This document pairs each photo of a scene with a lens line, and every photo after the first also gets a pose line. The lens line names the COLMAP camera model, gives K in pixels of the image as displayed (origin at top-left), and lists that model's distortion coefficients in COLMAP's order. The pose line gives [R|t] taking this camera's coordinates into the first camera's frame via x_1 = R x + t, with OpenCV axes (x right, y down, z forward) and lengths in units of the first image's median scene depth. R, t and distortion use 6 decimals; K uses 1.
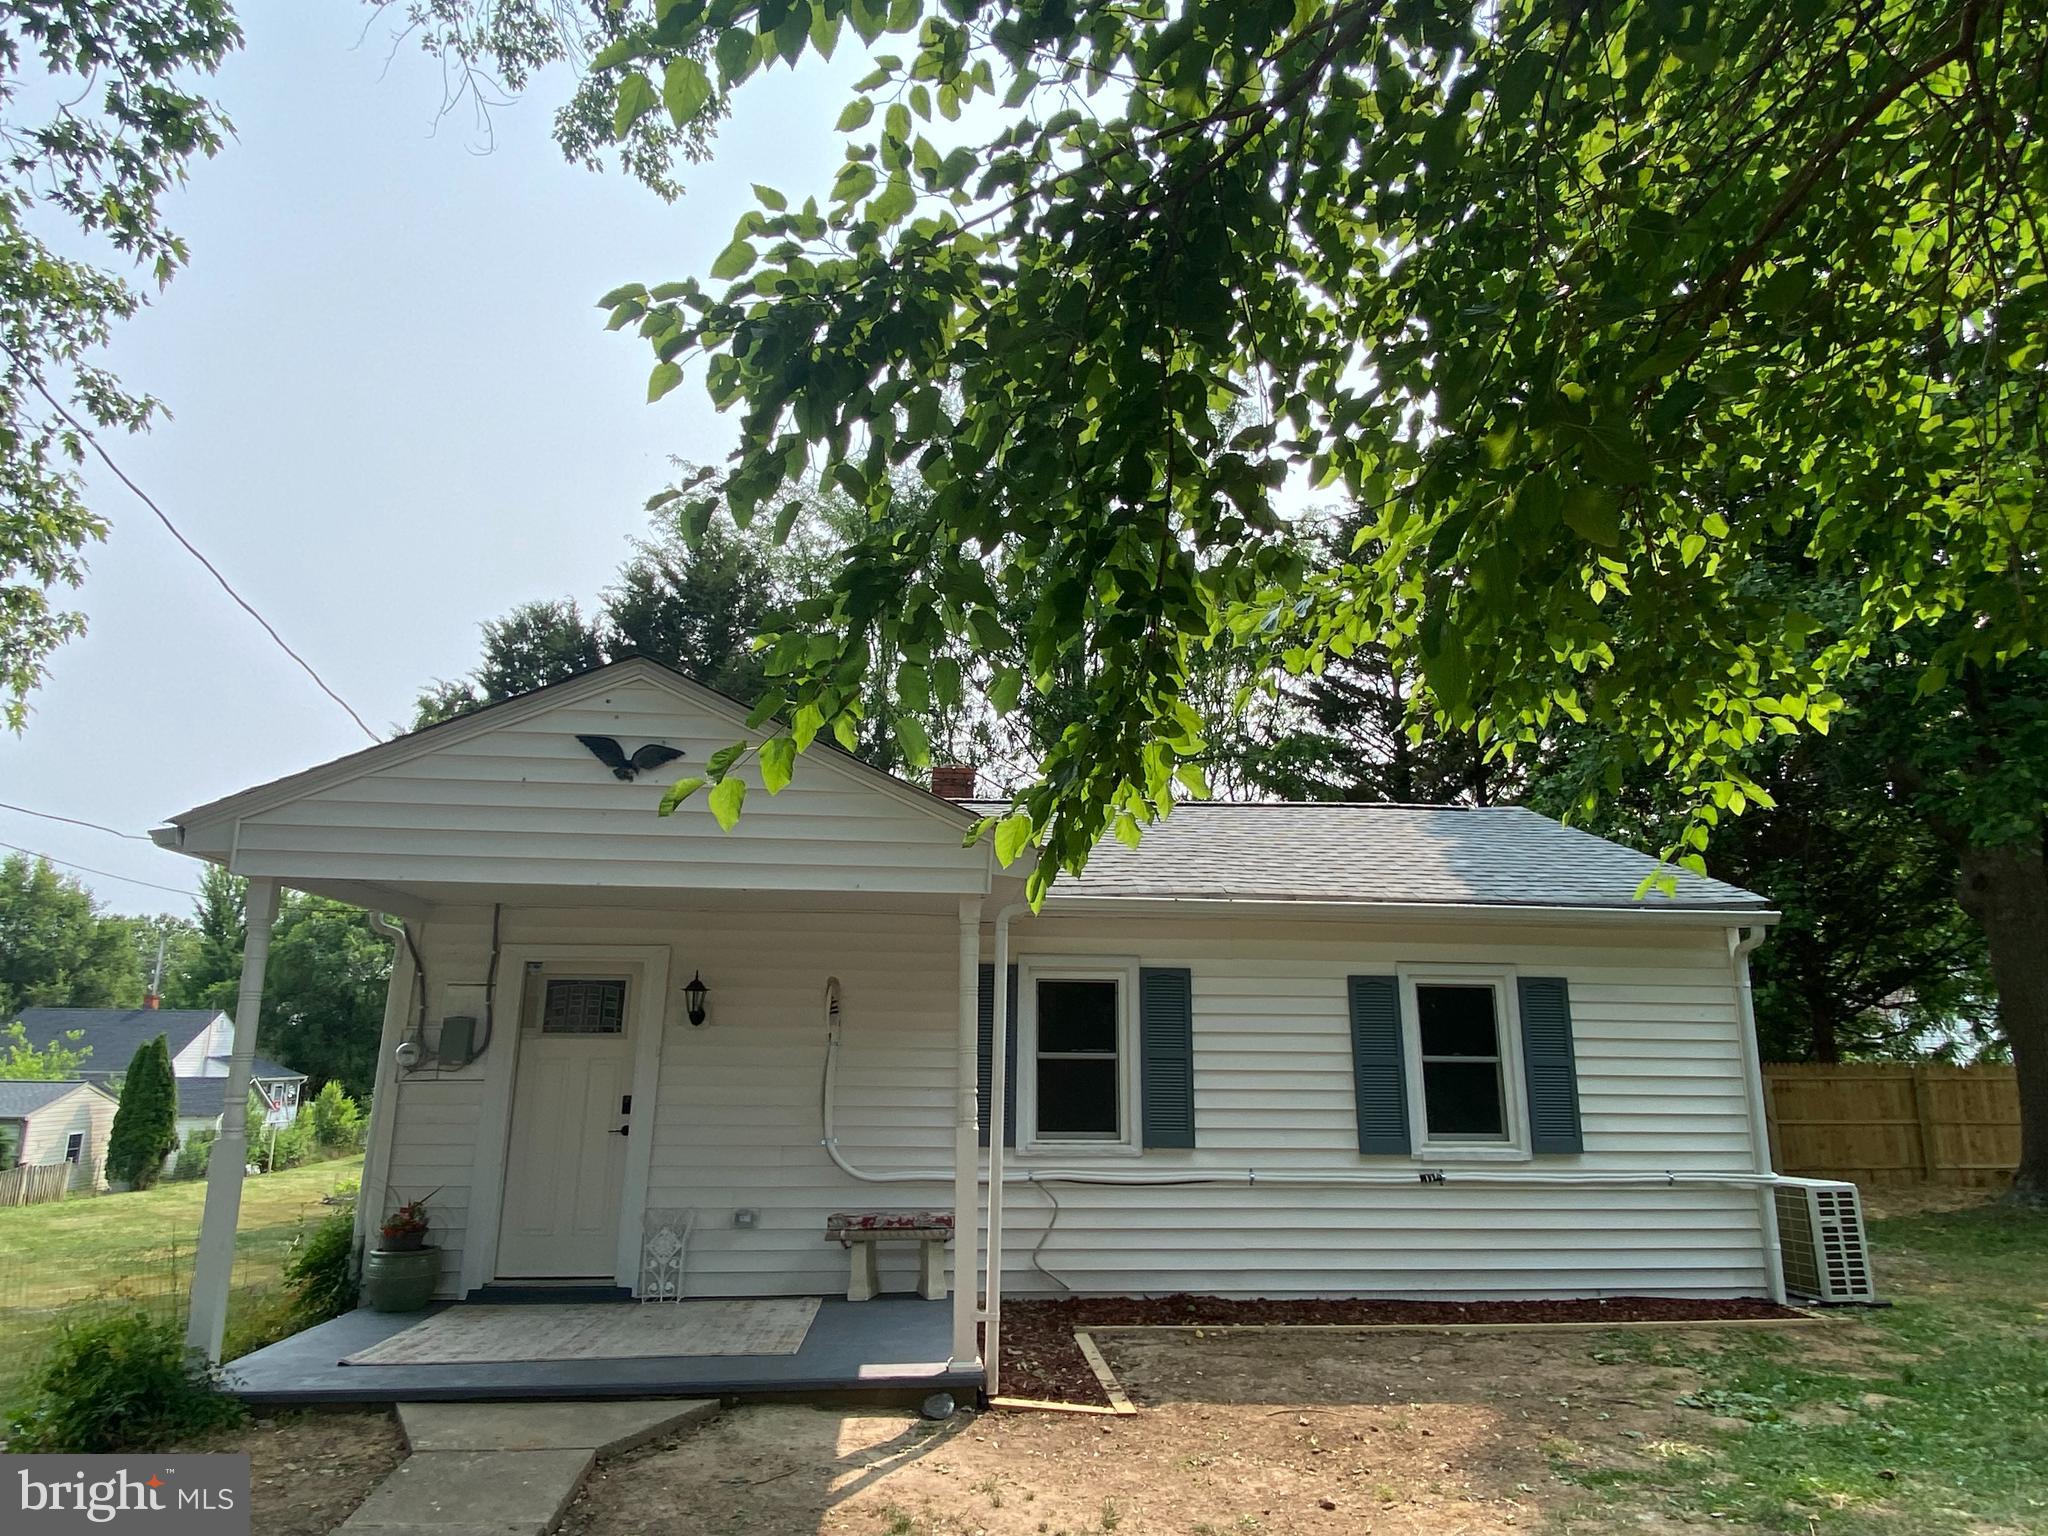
lens RADIAL K [[1218.4, 0, 1014.8], [0, 1218.4, 759.4], [0, 0, 1]] dist [0.057932, -0.068393]
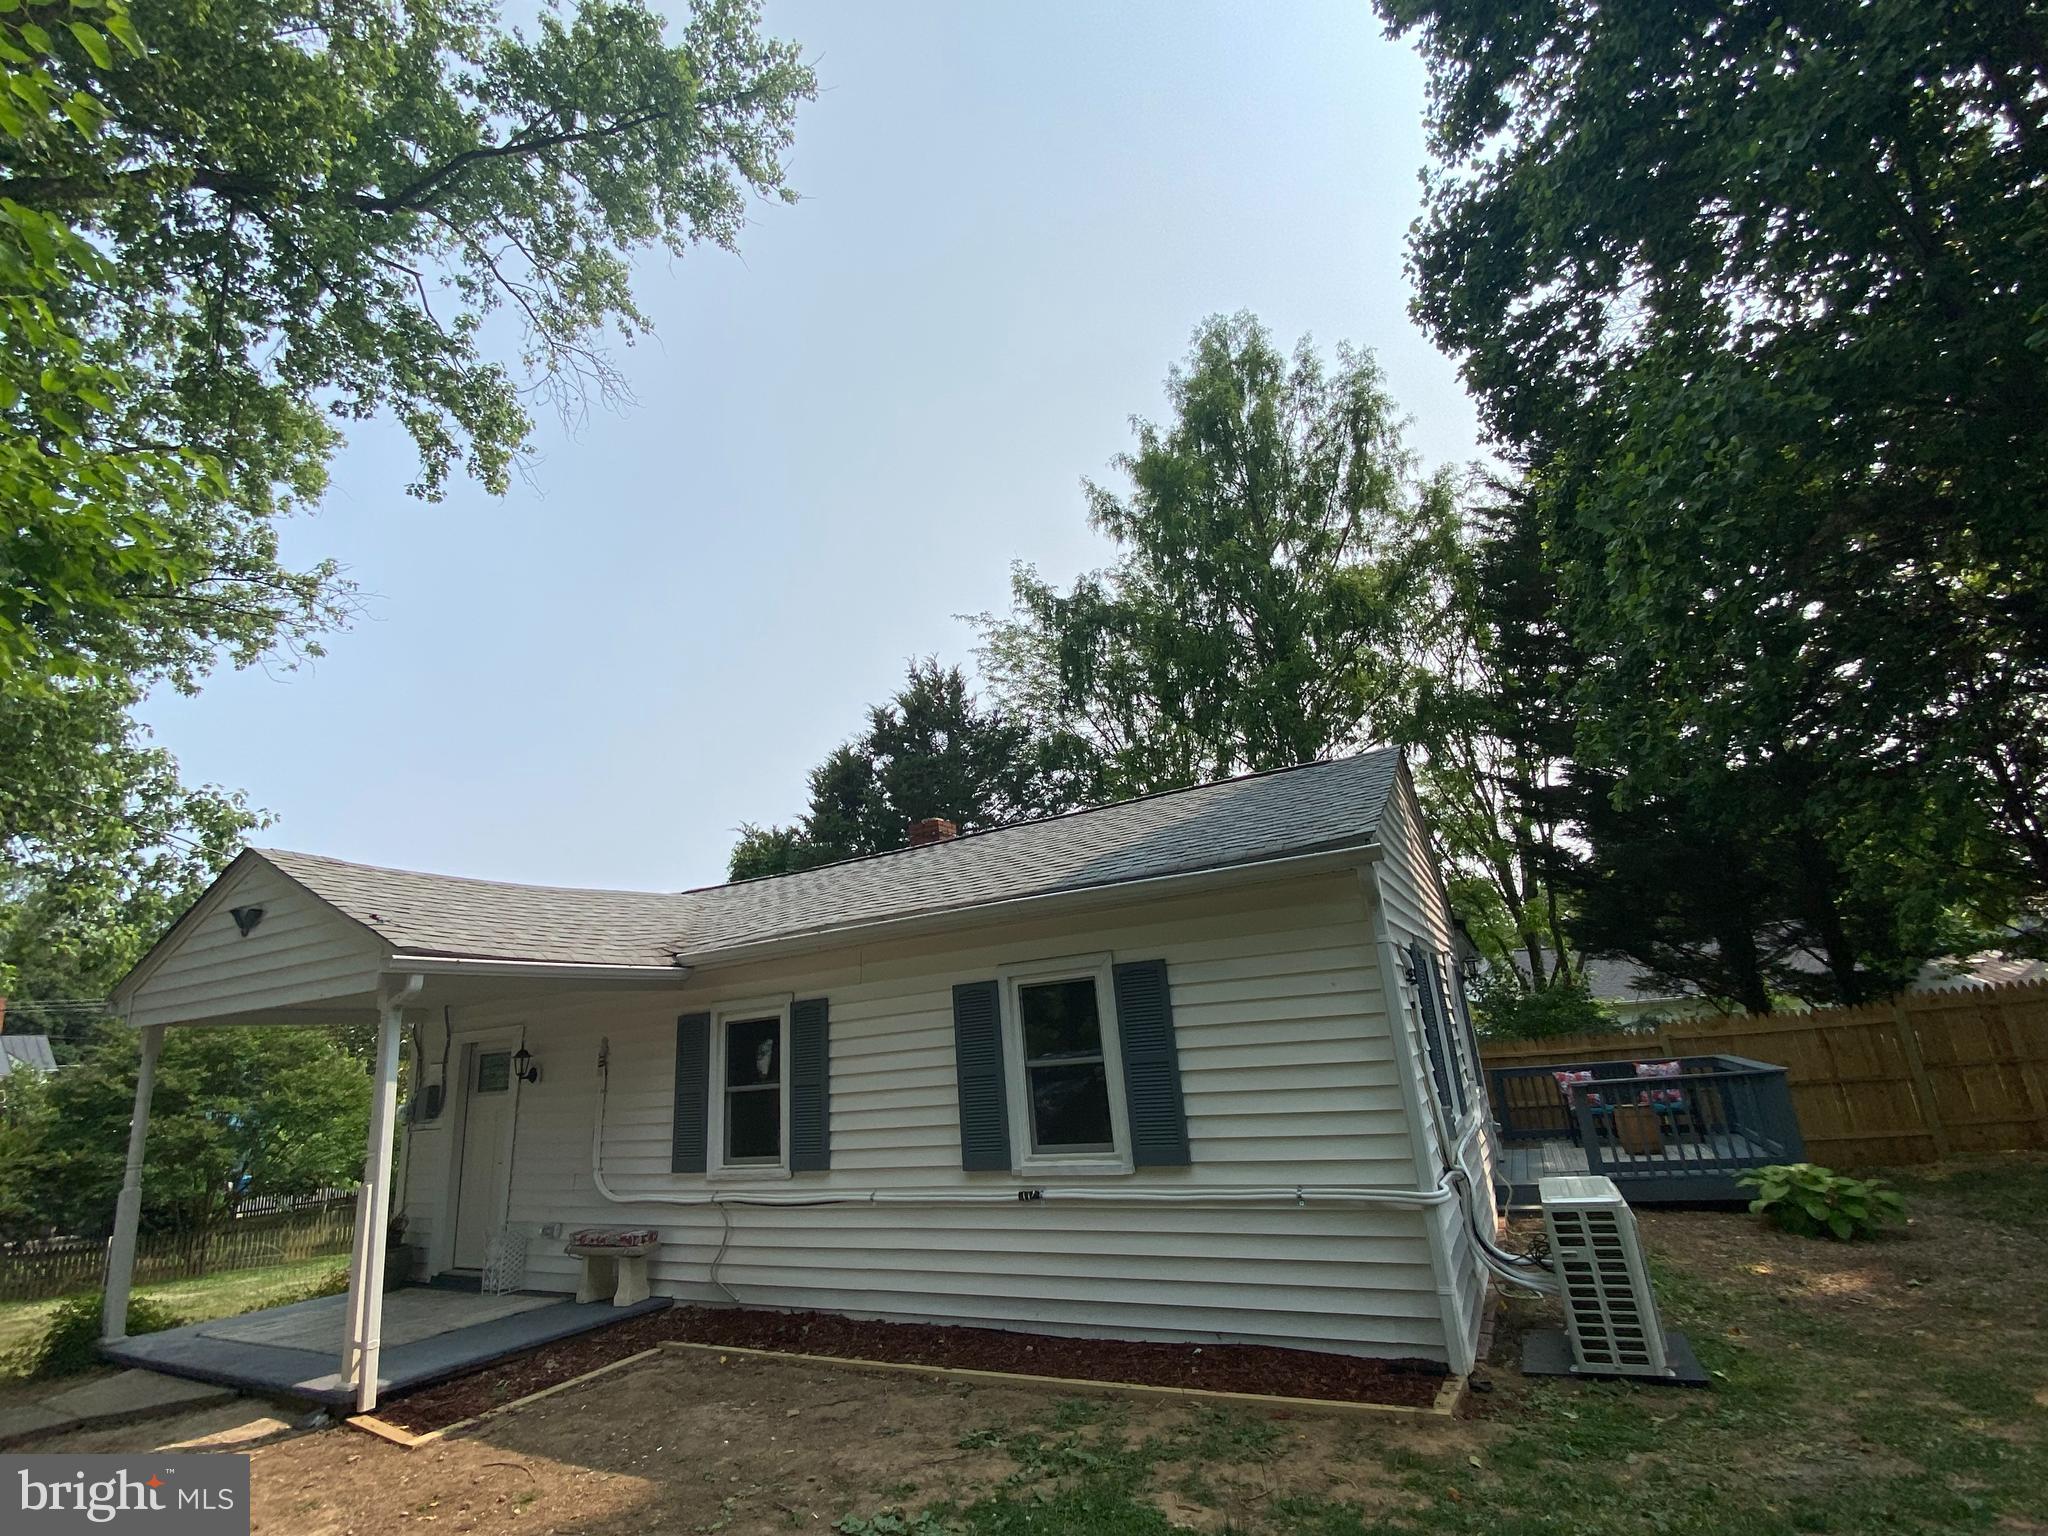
lens RADIAL K [[964.5, 0, 1022.6], [0, 964.5, 750.7], [0, 0, 1]] dist [0.015005, -0.016648]
pose [[0.815815, -0.244390, -0.524137, 0.802458], [0.213875, 0.969563, -0.119185, 0.101138], [0.537311, -0.014866, 0.843253, 0.387036]]
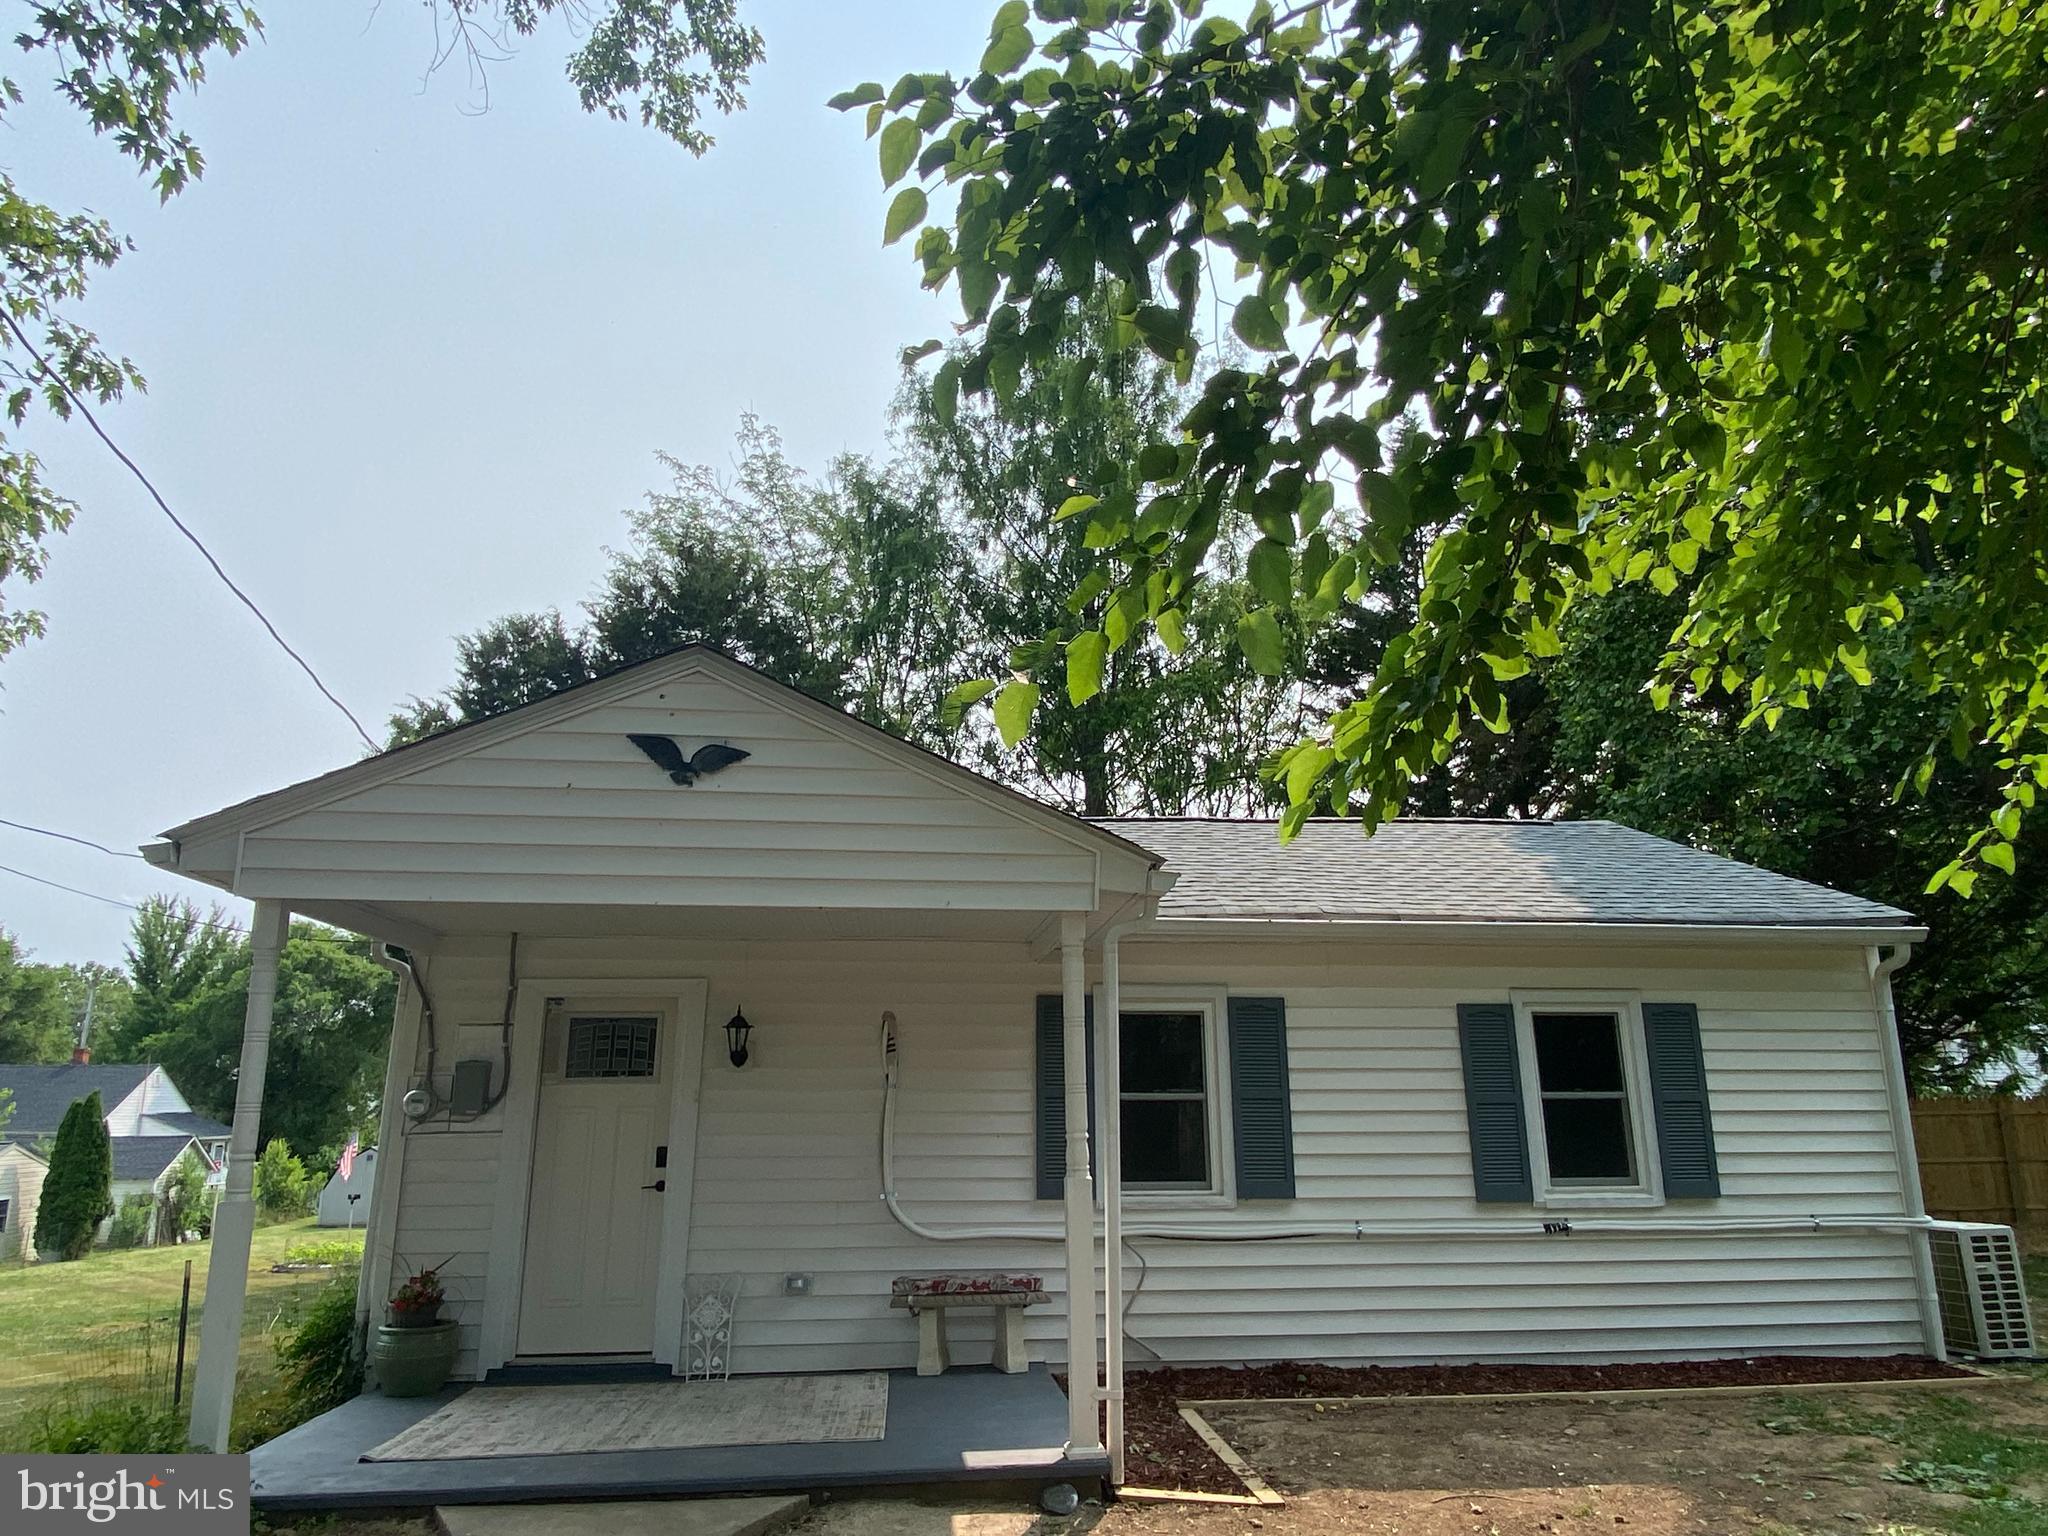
lens RADIAL K [[1285.9, 0, 1012.1], [0, 1285.9, 771.5], [0, 0, 1]] dist [0.048991, -0.052749]
pose [[0.999861, -0.009104, 0.013995, -0.069785], [0.009297, 0.999861, -0.013813, 0.016178], [-0.013867, 0.013941, 0.999807, 0.051452]]
